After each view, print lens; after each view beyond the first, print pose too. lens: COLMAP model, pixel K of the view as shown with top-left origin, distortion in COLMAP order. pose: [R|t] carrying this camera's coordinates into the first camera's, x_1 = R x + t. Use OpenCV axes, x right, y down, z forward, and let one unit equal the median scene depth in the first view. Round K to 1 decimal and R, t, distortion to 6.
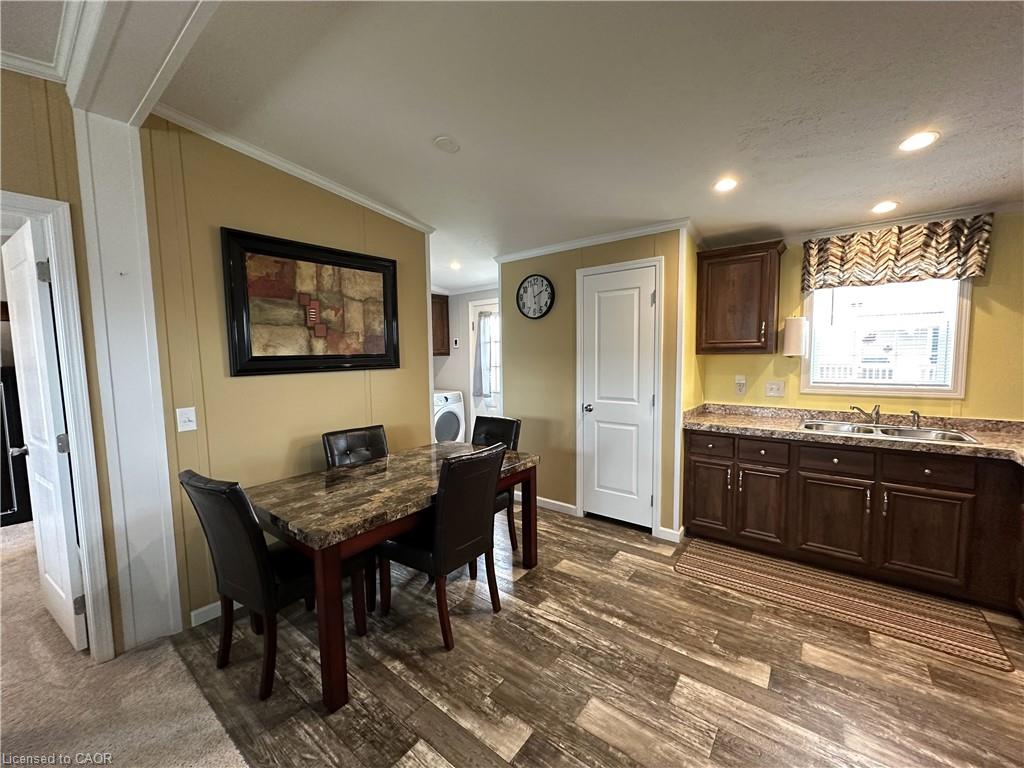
lens RADIAL K [[407.0, 0, 511.6], [0, 407.0, 384.5], [0, 0, 1]] dist [-0.002901, 0.000576]
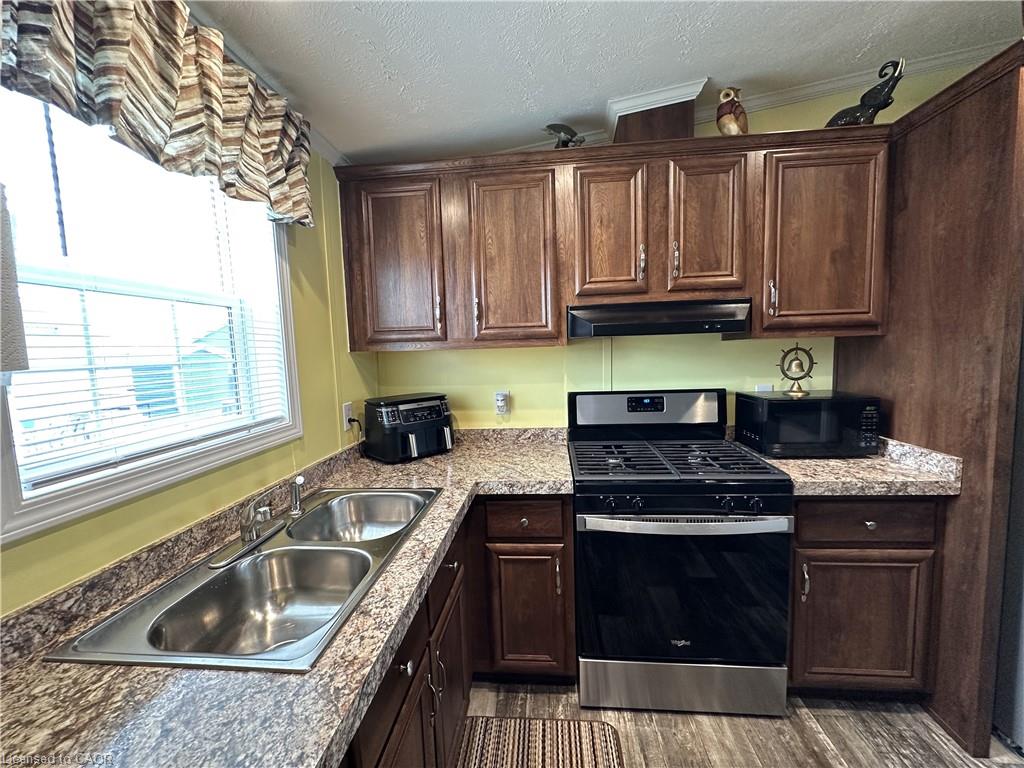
lens RADIAL K [[407.0, 0, 511.4], [0, 407.0, 385.1], [0, 0, 1]] dist [-0.002901, 0.000576]
pose [[-0.542752, -0.039912, 0.838944, 0.458335], [0.105836, 0.987658, 0.115457, -0.071071], [-0.833198, 0.151455, -0.531829, 1.031017]]
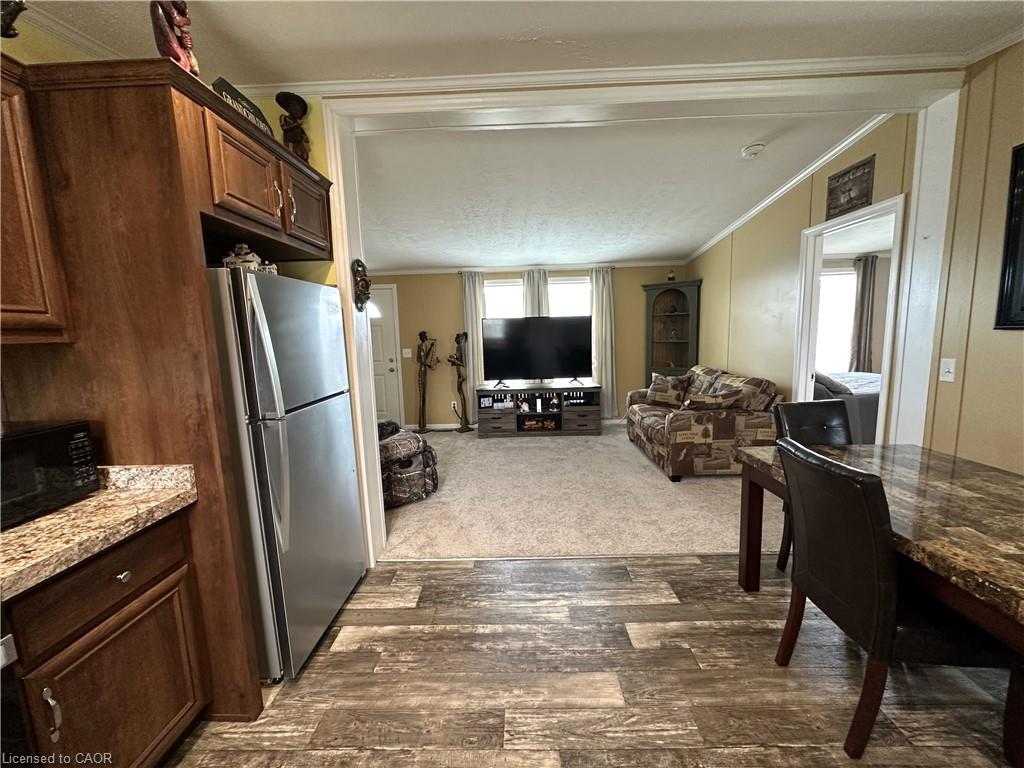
lens RADIAL K [[407.0, 0, 512.3], [0, 407.0, 385.1], [0, 0, 1]] dist [-0.002901, 0.000576]
pose [[-0.798771, 0.119515, -0.589645, 0.544402], [-0.002184, 0.979488, 0.201491, -0.064557], [0.601632, 0.162233, -0.782125, 0.931264]]
